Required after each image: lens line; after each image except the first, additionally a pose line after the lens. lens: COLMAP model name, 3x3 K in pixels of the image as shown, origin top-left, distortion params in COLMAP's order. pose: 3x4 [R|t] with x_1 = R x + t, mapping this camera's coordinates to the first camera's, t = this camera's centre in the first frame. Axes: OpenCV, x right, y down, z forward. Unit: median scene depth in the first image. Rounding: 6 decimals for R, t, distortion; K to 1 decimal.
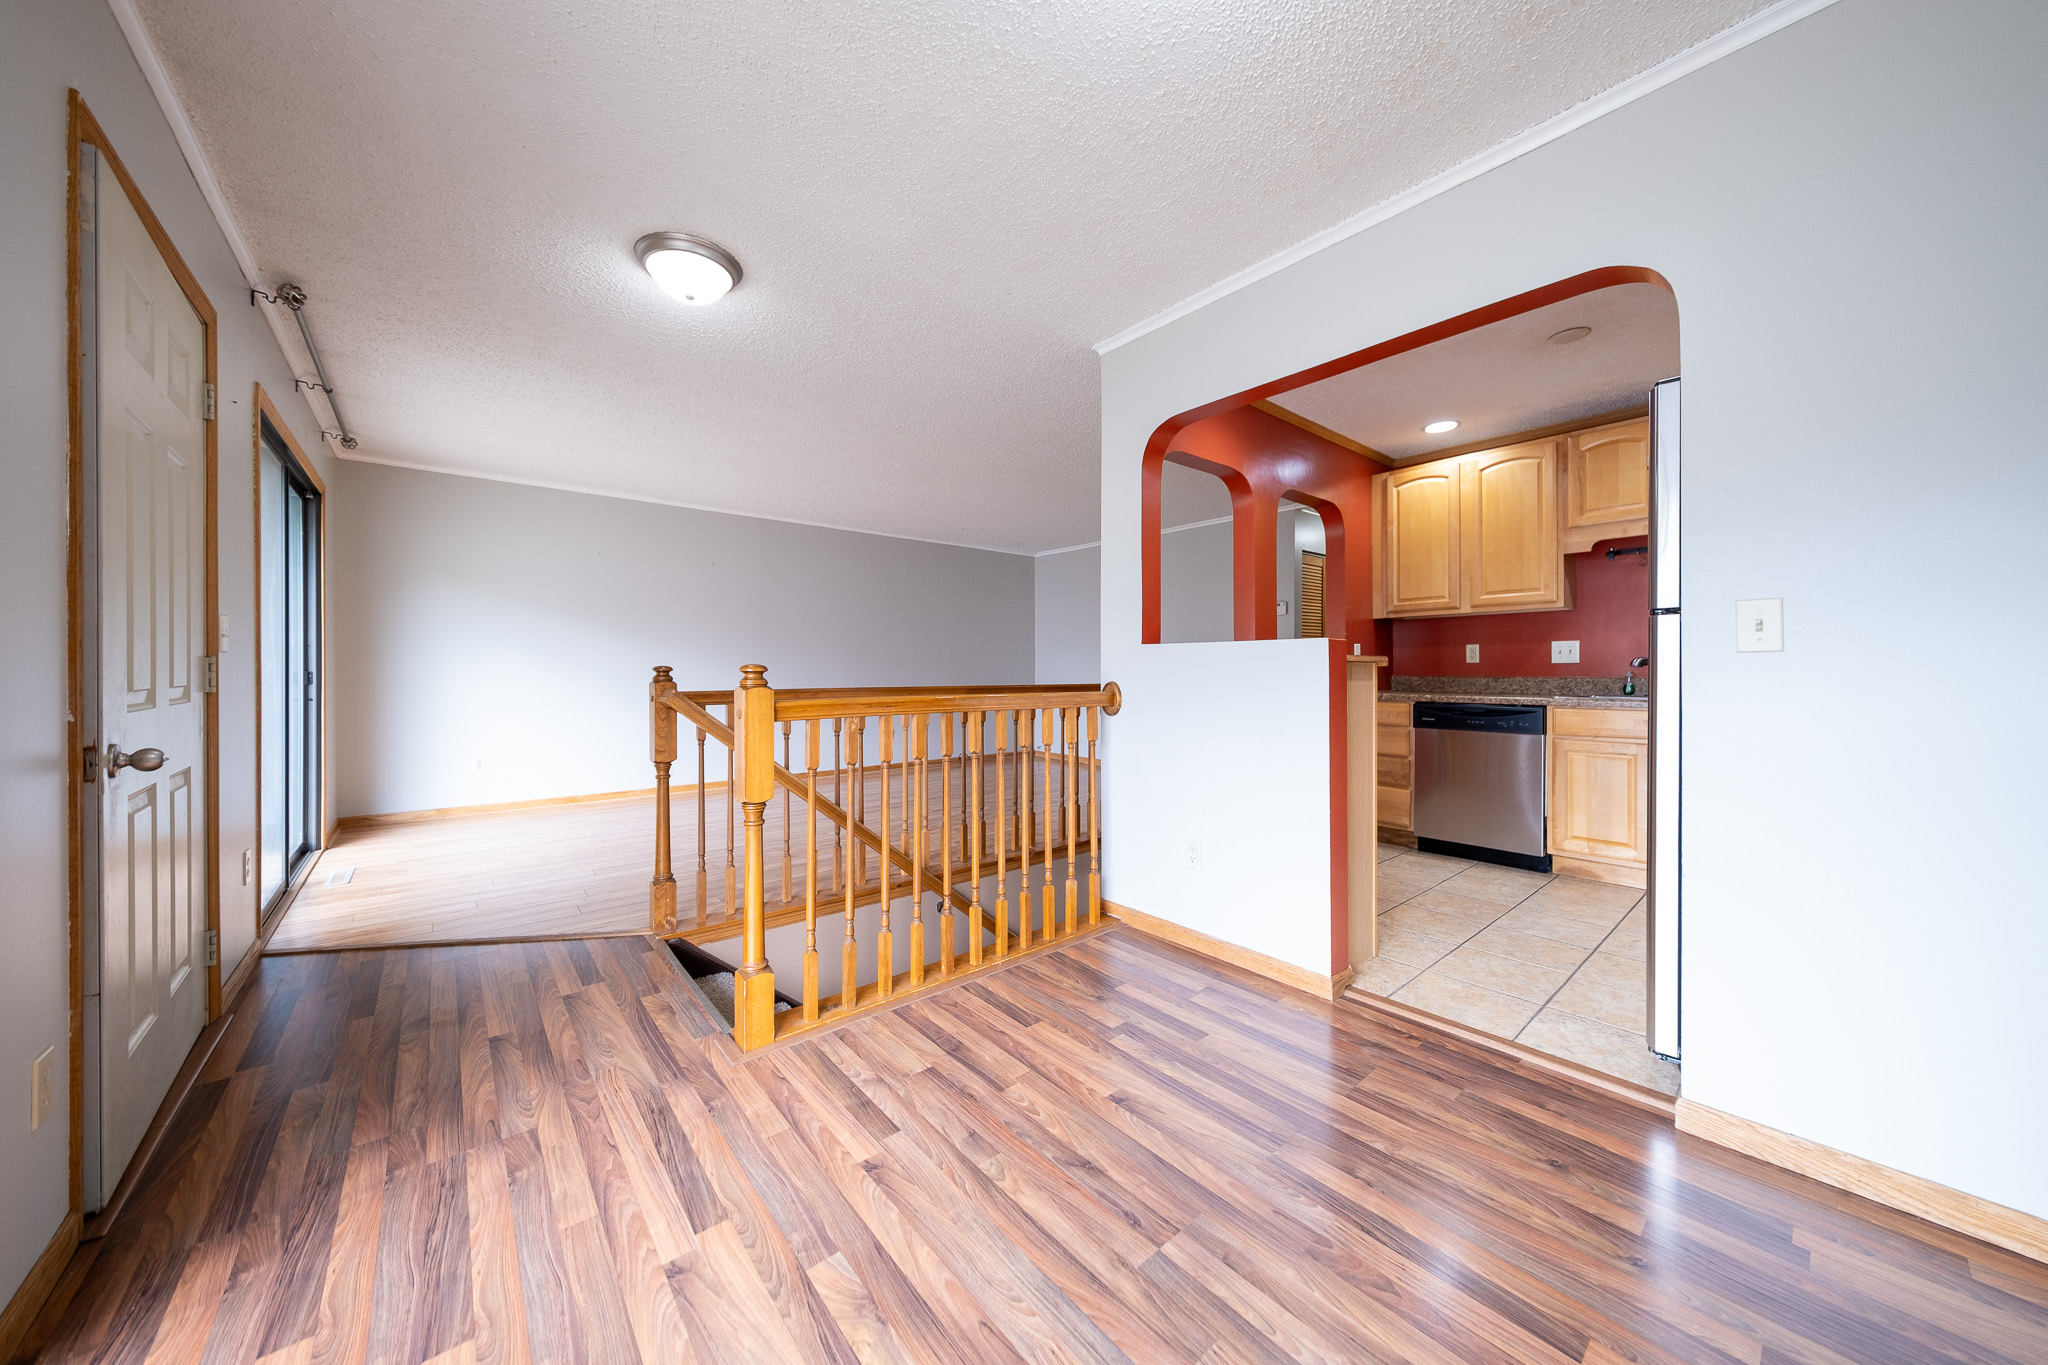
lens RADIAL K [[689.9, 0, 1027.3], [0, 689.9, 676.3], [0, 0, 1]] dist [0.004056, -0.000285]
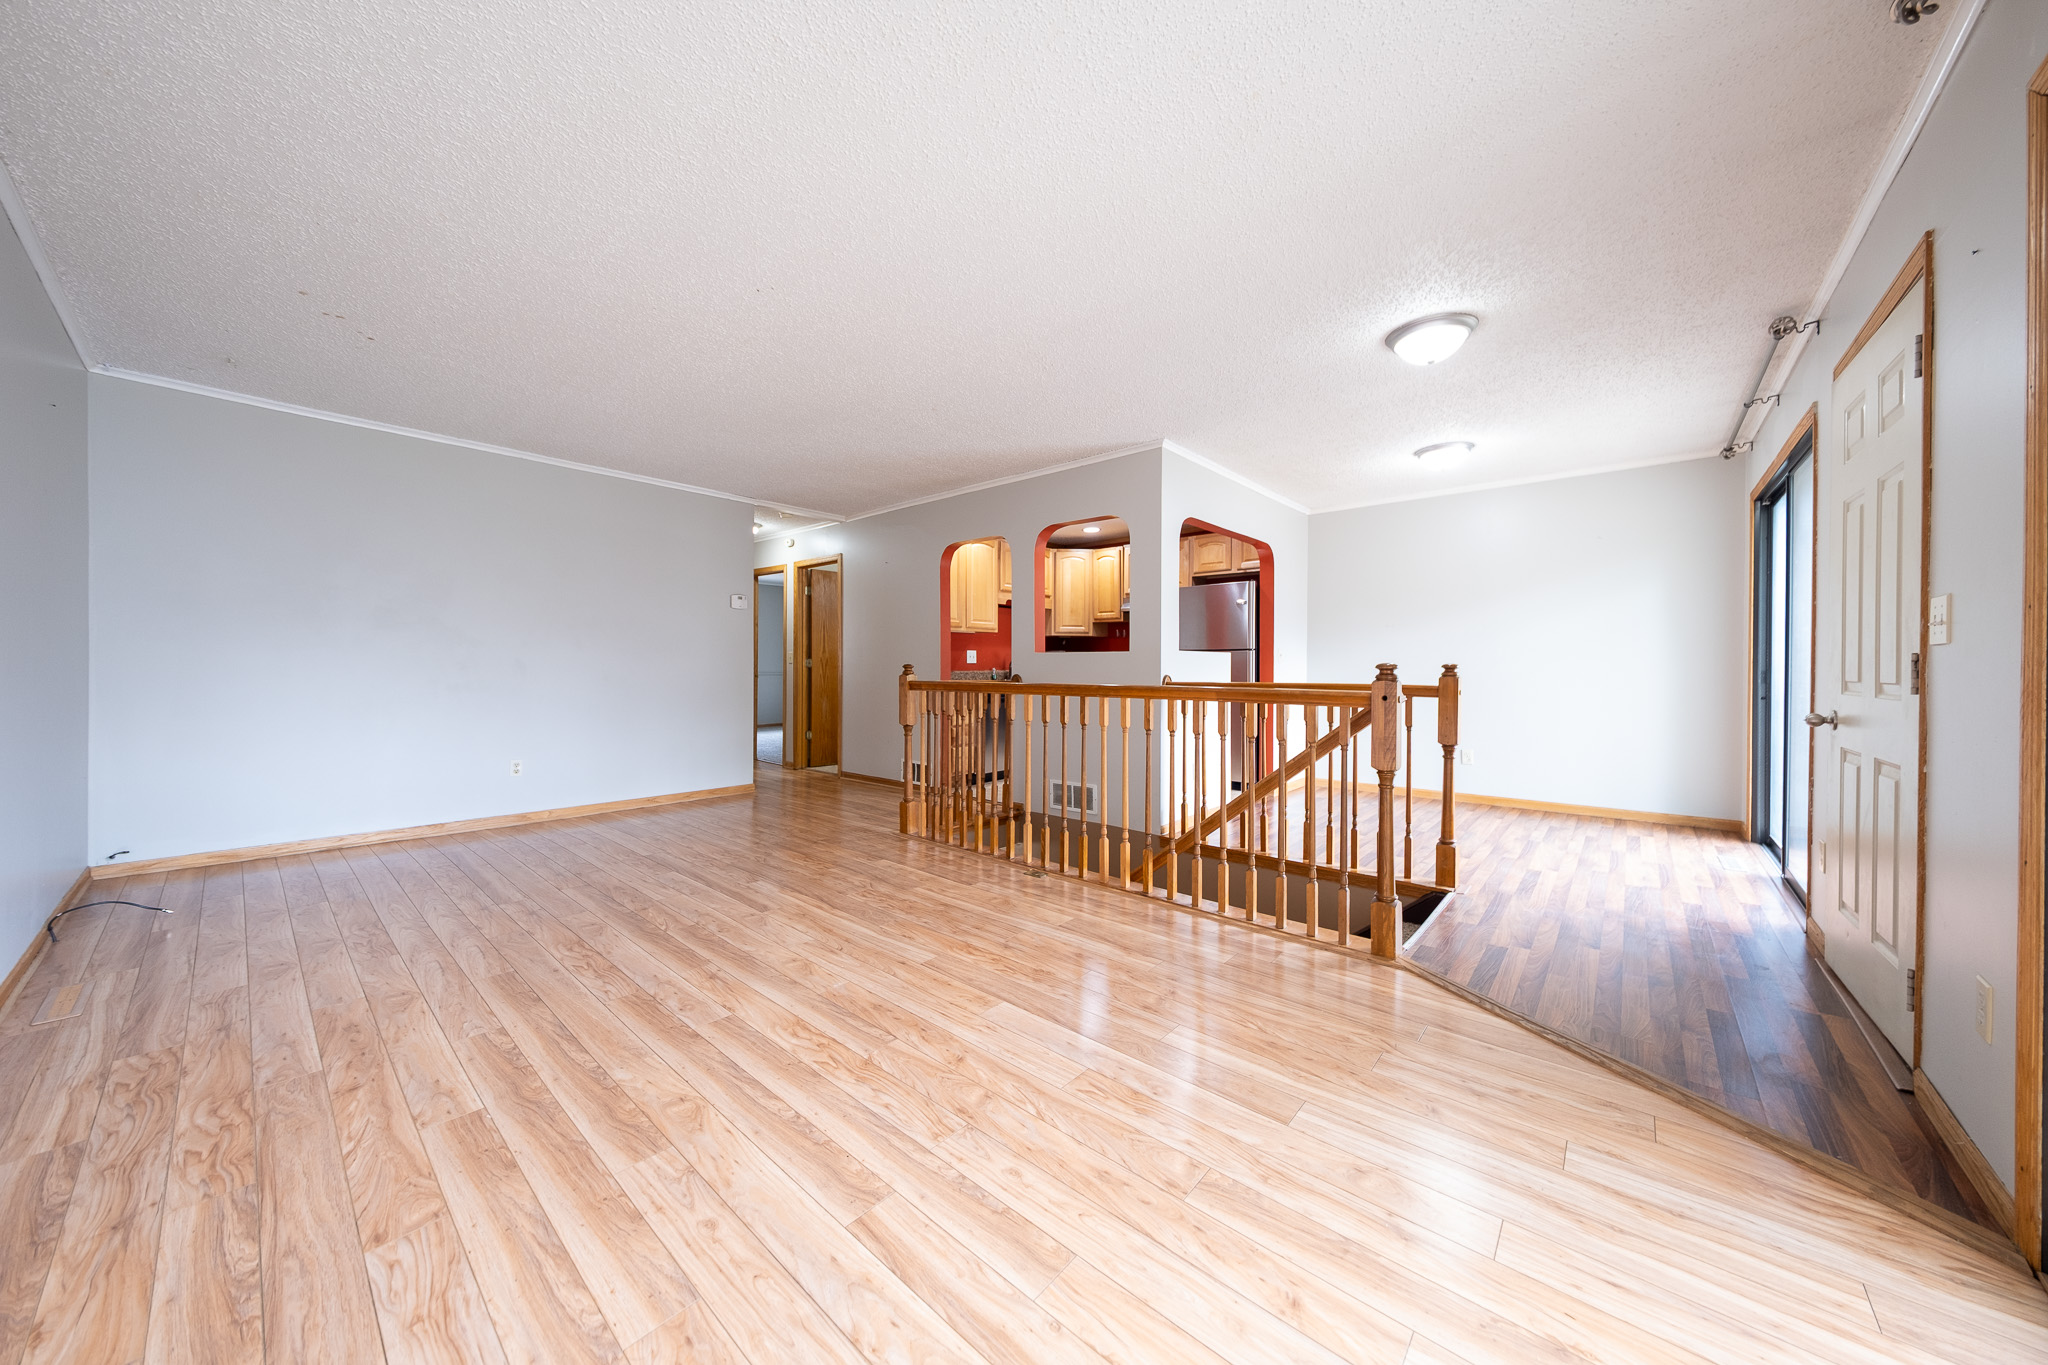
lens RADIAL K [[689.9, 0, 1015.3], [0, 689.9, 667.6], [0, 0, 1]] dist [0.004056, -0.000285]
pose [[-0.135289, -0.001814, 0.990805, -0.946674], [0.011397, 0.999929, 0.003387, -0.012482], [-0.990741, 0.011751, -0.135259, 1.114970]]
